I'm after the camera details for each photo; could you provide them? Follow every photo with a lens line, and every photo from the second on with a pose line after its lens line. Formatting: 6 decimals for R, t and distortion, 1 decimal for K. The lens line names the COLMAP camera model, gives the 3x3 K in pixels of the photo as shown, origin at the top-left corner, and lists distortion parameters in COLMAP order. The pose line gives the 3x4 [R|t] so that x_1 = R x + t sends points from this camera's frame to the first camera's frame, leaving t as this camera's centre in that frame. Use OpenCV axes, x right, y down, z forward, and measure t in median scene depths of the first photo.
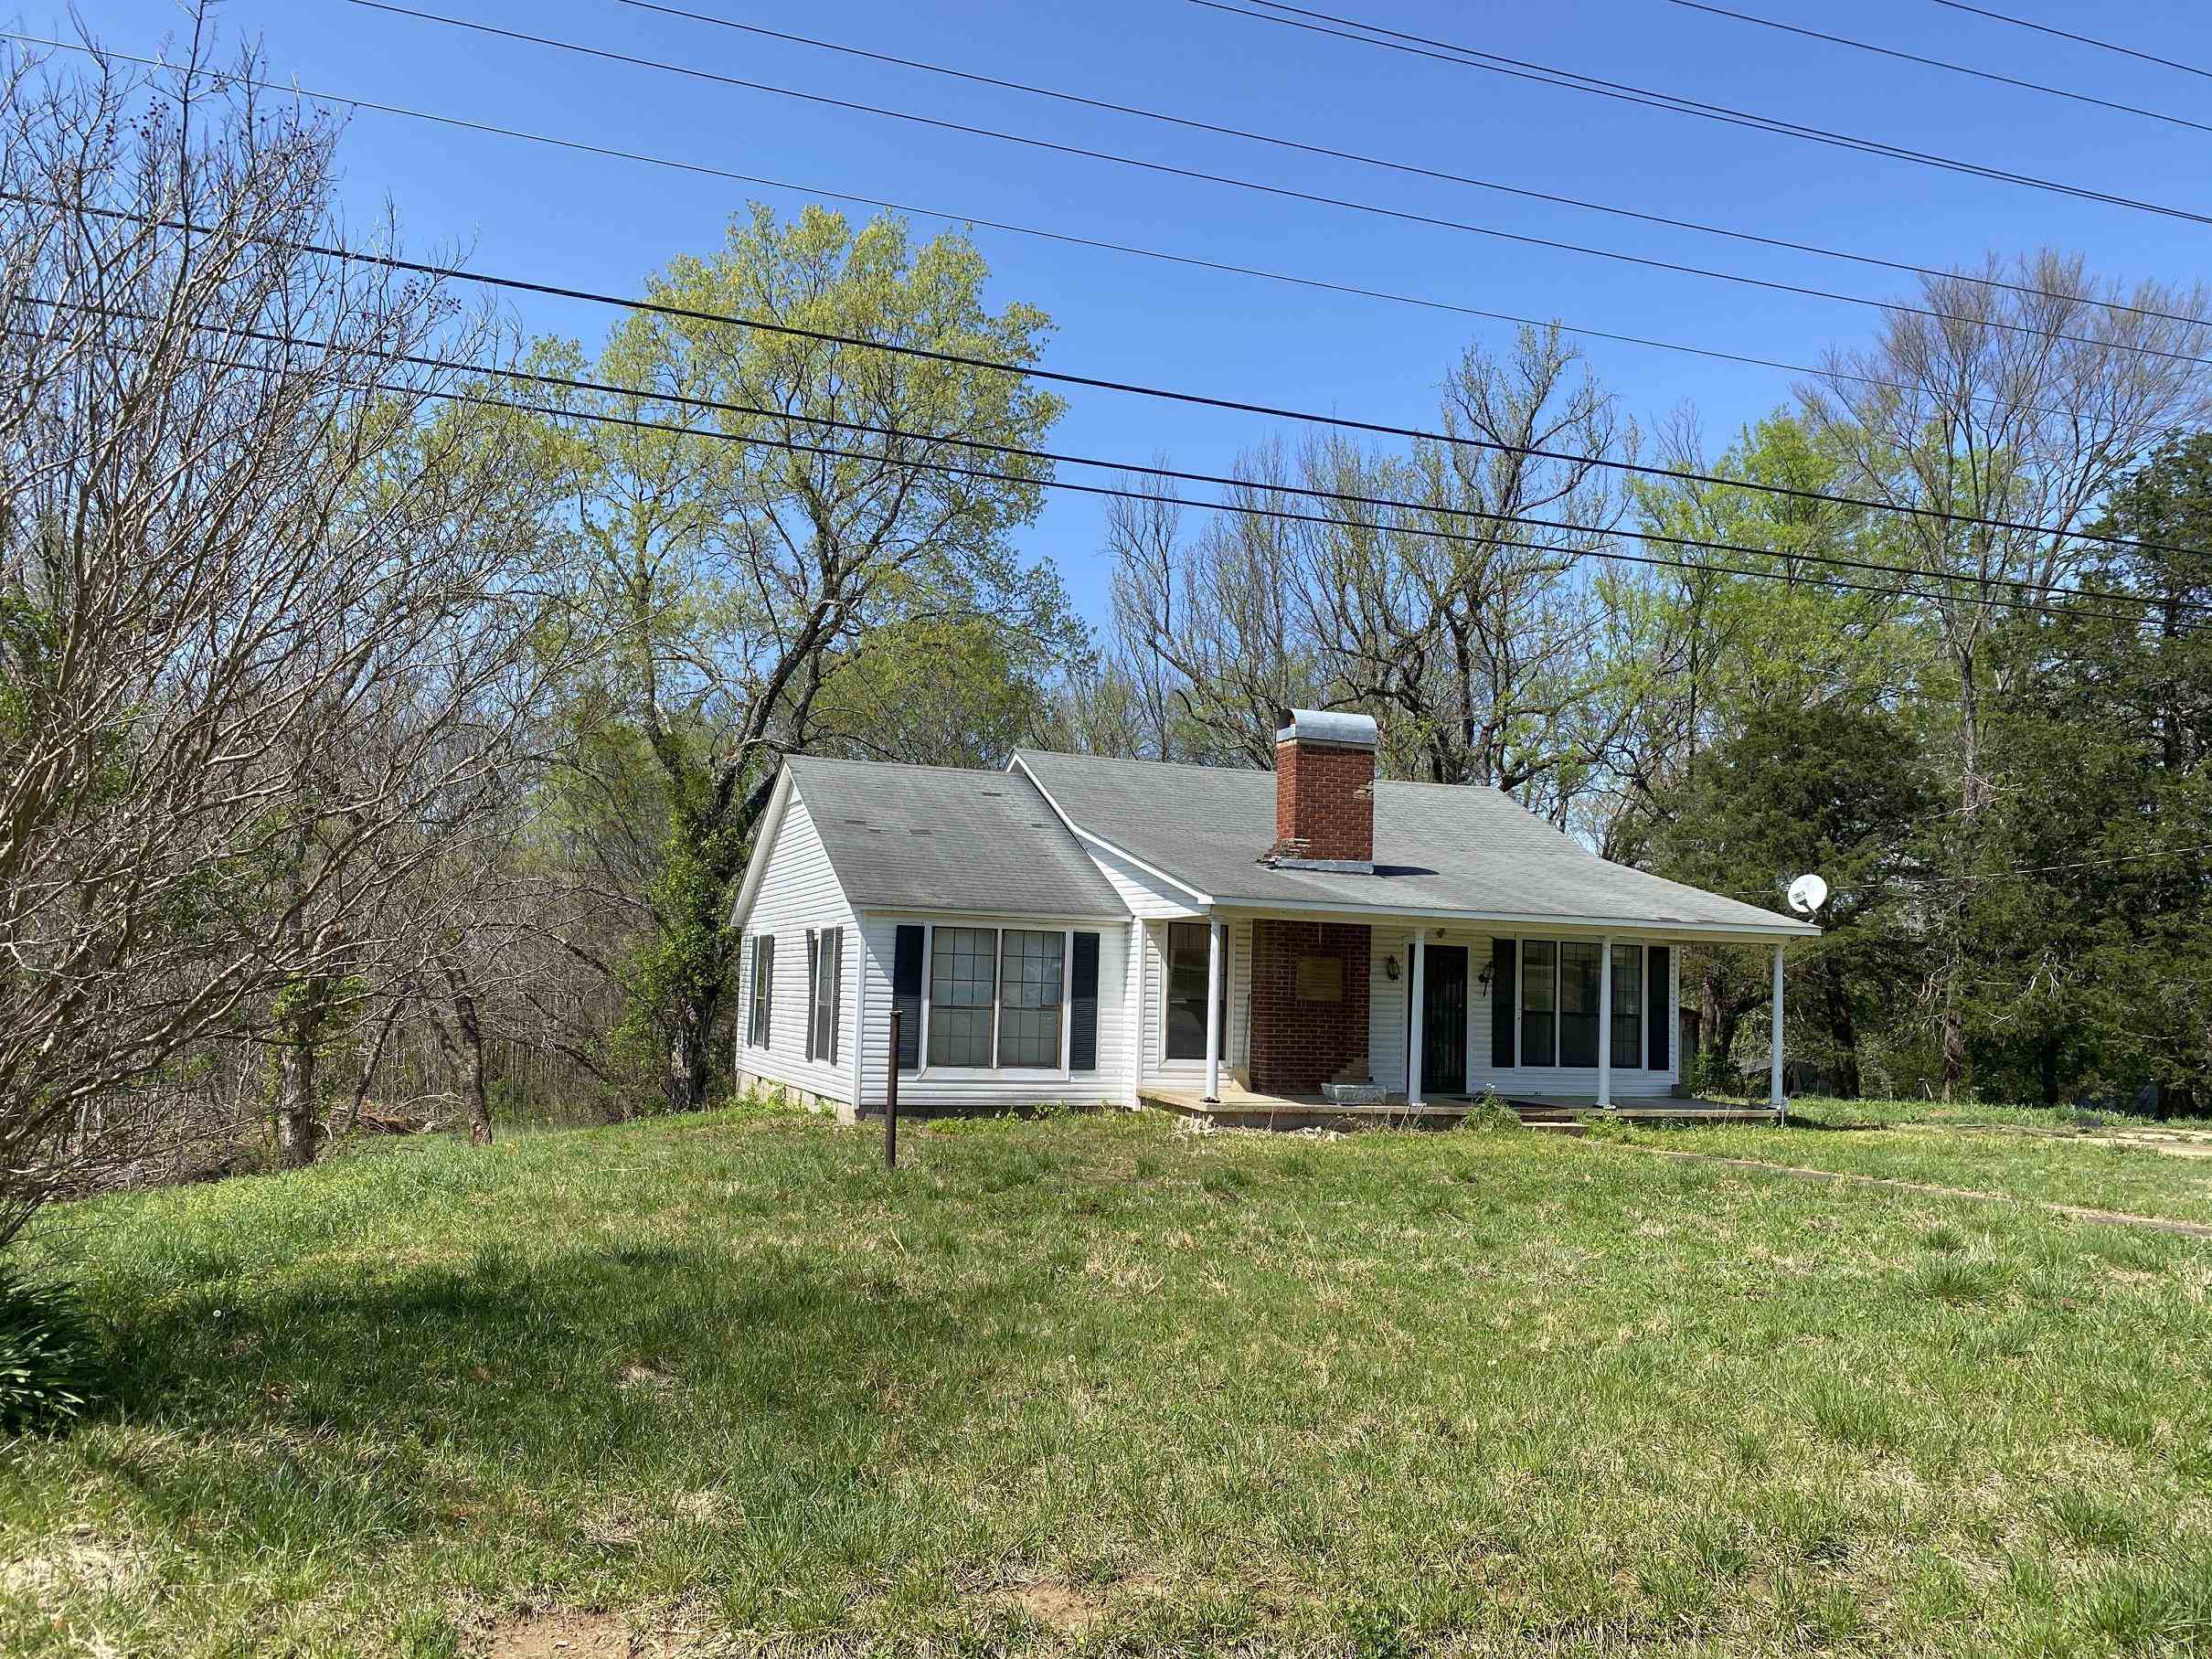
lens RADIAL K [[1678.6, 0, 1088.0], [0, 1678.6, 831.0], [0, 0, 1]] dist [0.033603, -0.030737]
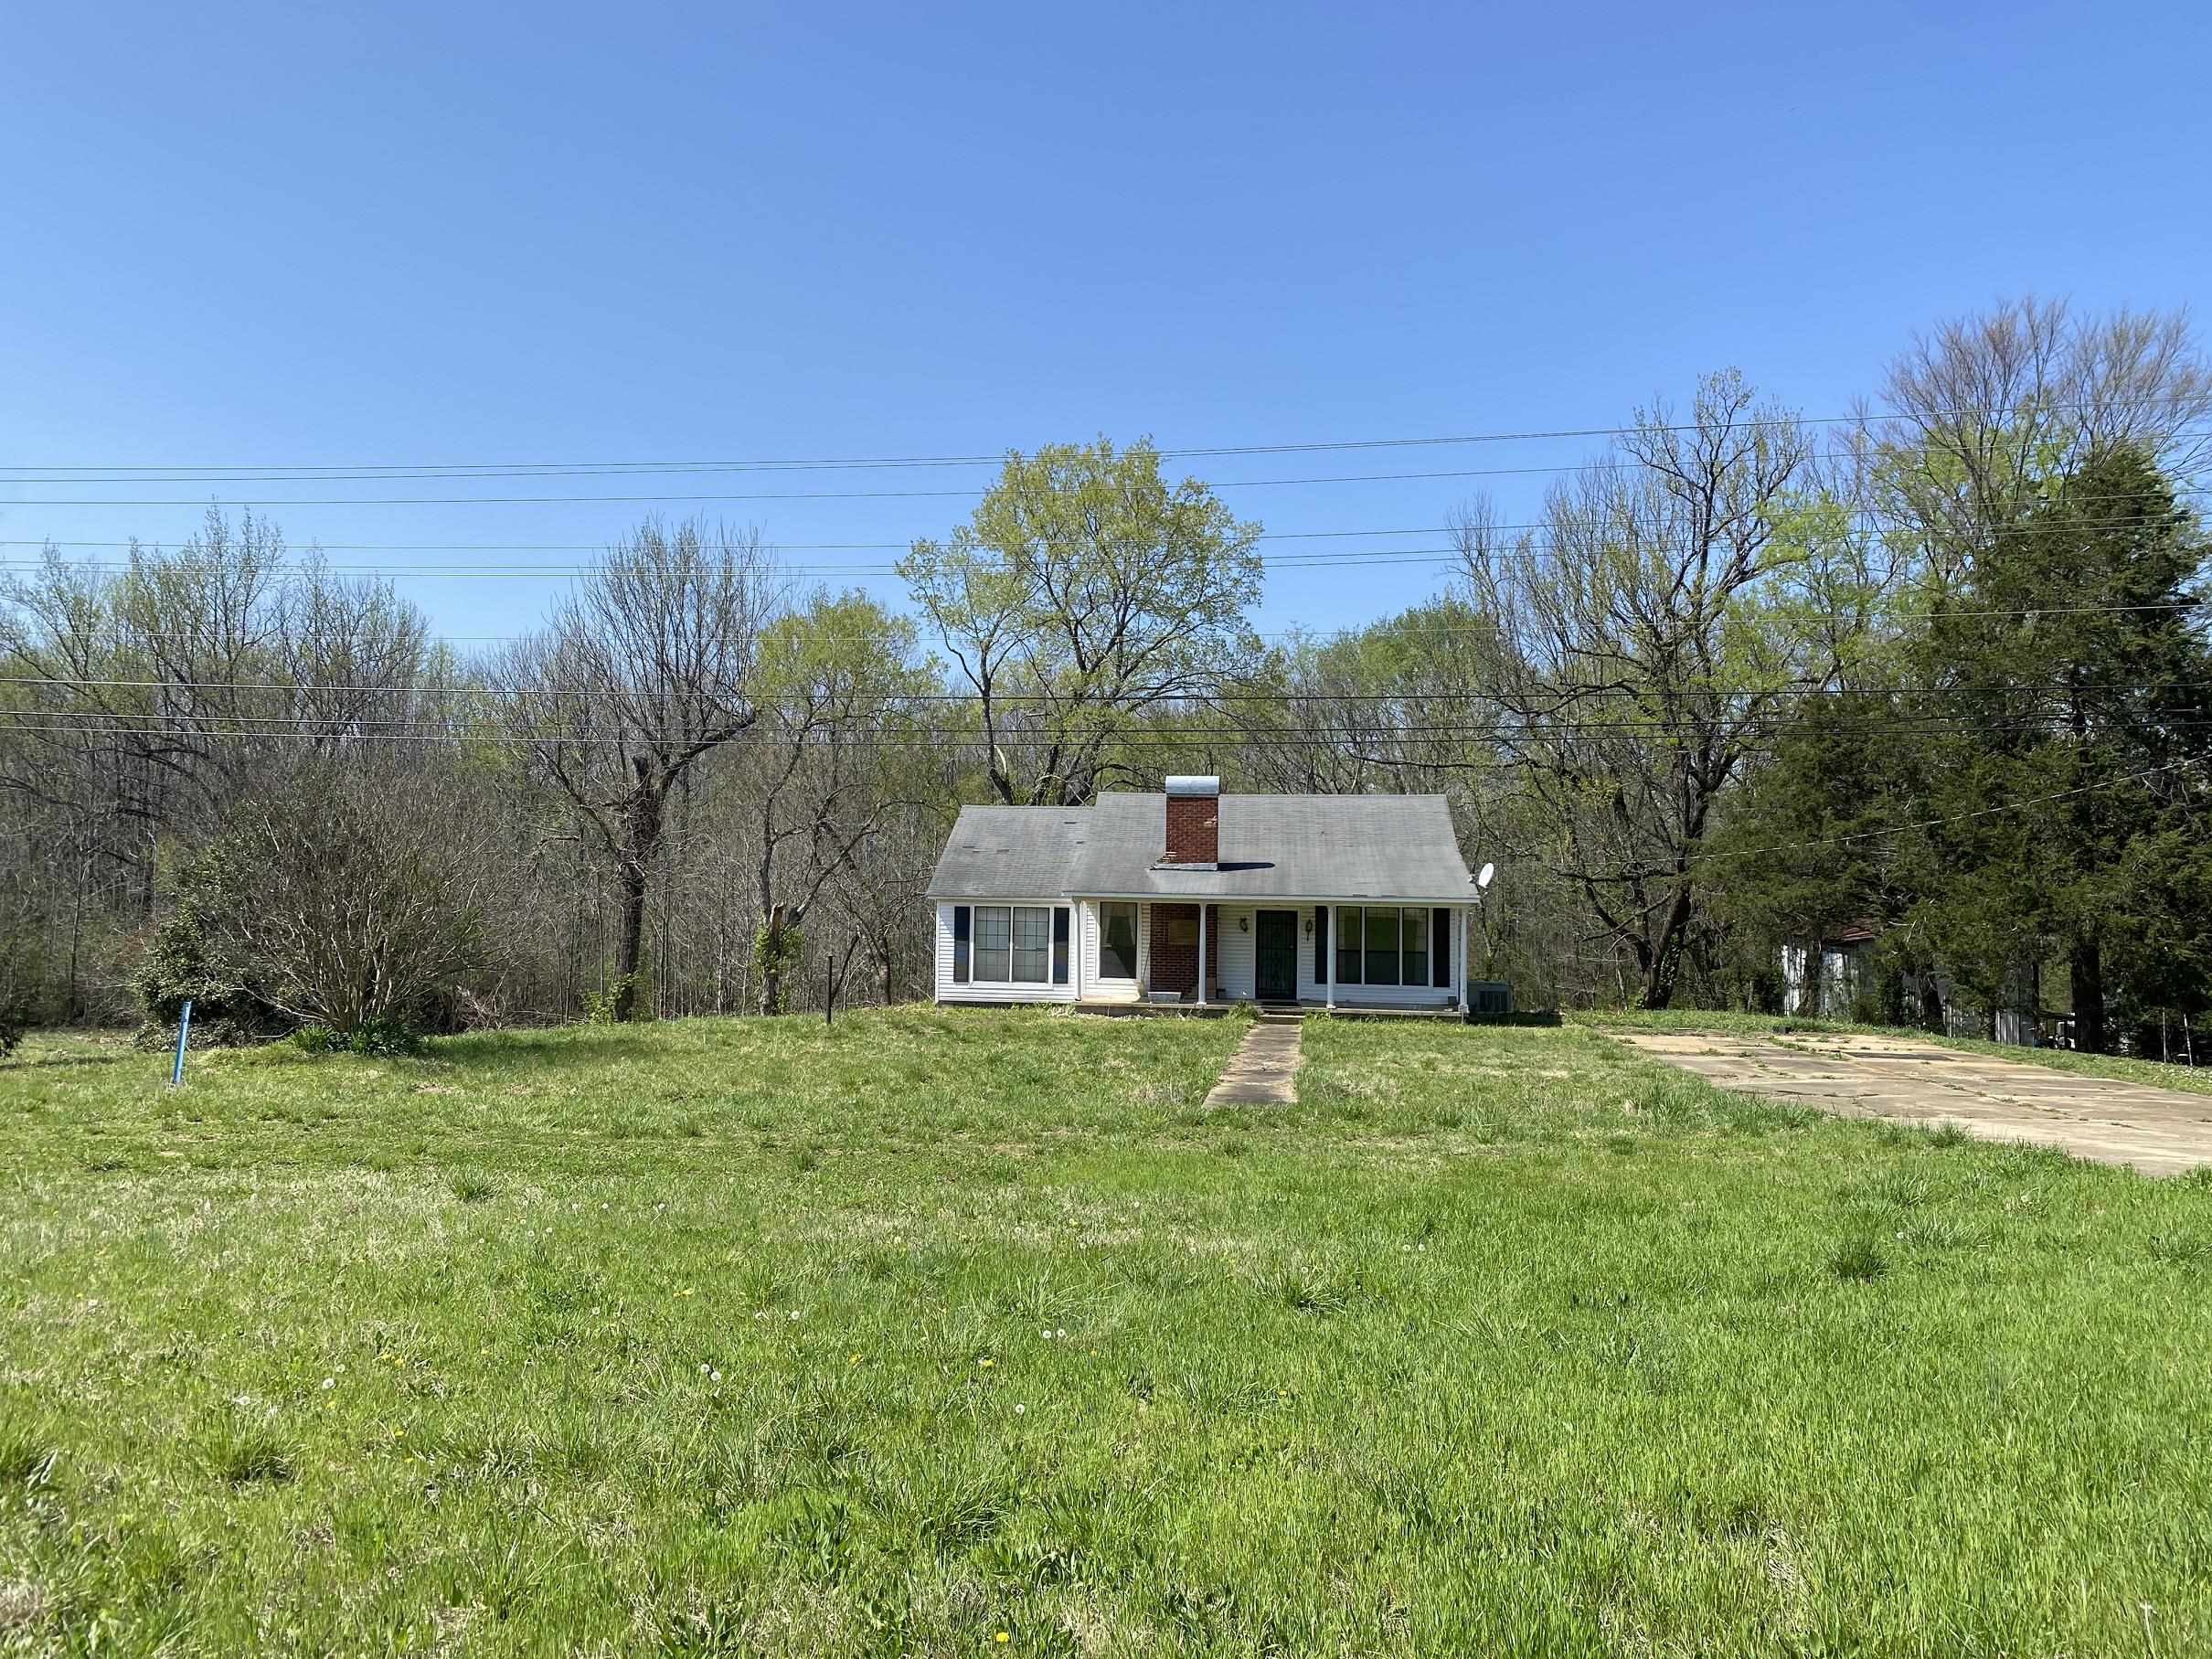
lens RADIAL K [[1671.7, 0, 1101.1], [0, 1671.7, 815.5], [0, 0, 1]] dist [0.080792, -0.128626]
pose [[0.891886, -0.038997, -0.450575, 0.823859], [0.055377, 0.998195, 0.023223, -0.075529], [0.448856, -0.045663, 0.892437, -0.563154]]
